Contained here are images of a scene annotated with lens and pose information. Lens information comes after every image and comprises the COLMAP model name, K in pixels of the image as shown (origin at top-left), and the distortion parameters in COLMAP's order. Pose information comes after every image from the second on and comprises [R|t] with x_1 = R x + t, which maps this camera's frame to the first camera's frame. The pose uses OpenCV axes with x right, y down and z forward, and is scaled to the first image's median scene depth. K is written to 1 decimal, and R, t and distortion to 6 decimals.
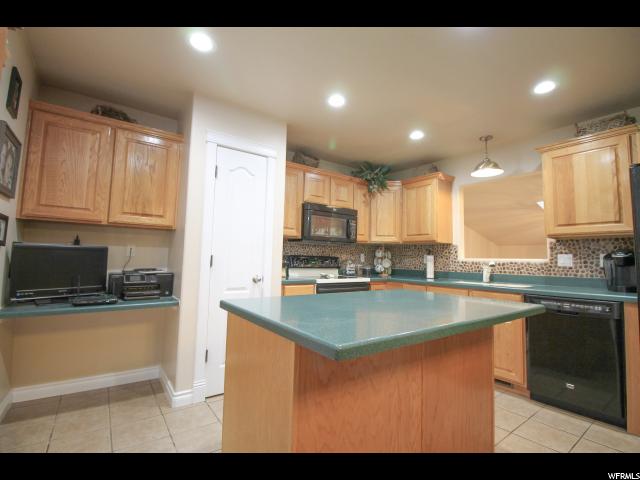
lens RADIAL K [[291.8, 0, 330.0], [0, 291.8, 233.4], [0, 0, 1]] dist [-0.014591, -0.006416]
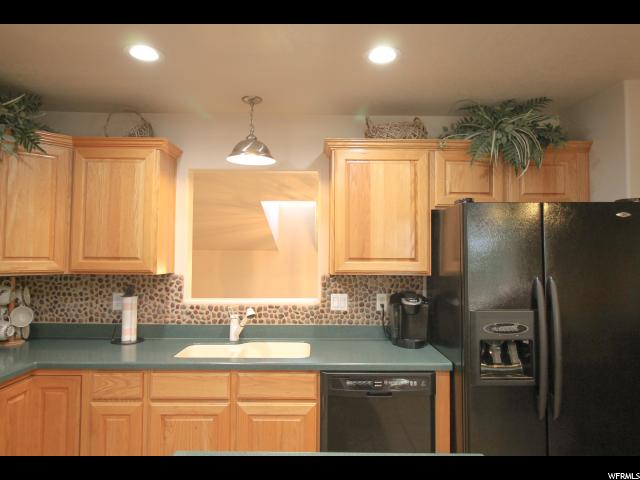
lens RADIAL K [[417.6, 0, 312.8], [0, 417.6, 237.5], [0, 0, 1]] dist [-0.003686, -0.001446]
pose [[0.604851, 0.016378, 0.796171, -0.049086], [-0.063987, 0.997555, 0.028090, -0.071879], [-0.793764, -0.067935, 0.604420, 0.326831]]
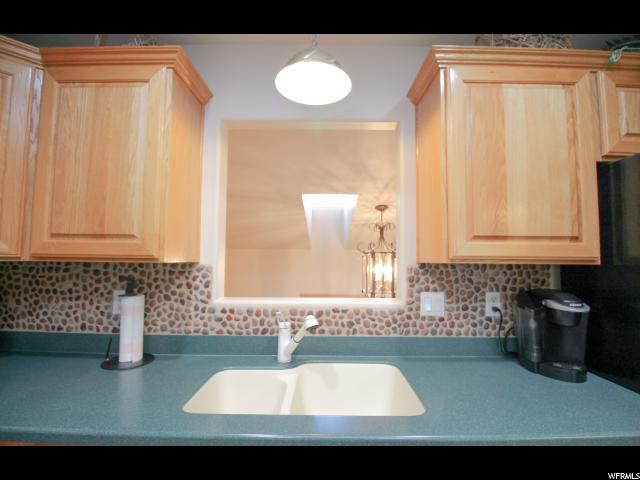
lens RADIAL K [[291.8, 0, 320.7], [0, 291.8, 243.2], [0, 0, 1]] dist [-0.014591, -0.006416]
pose [[0.612279, 0.024290, 0.790269, 0.216715], [-0.064554, 0.997727, 0.019348, -0.008661], [-0.788002, -0.062862, 0.612455, 0.646426]]
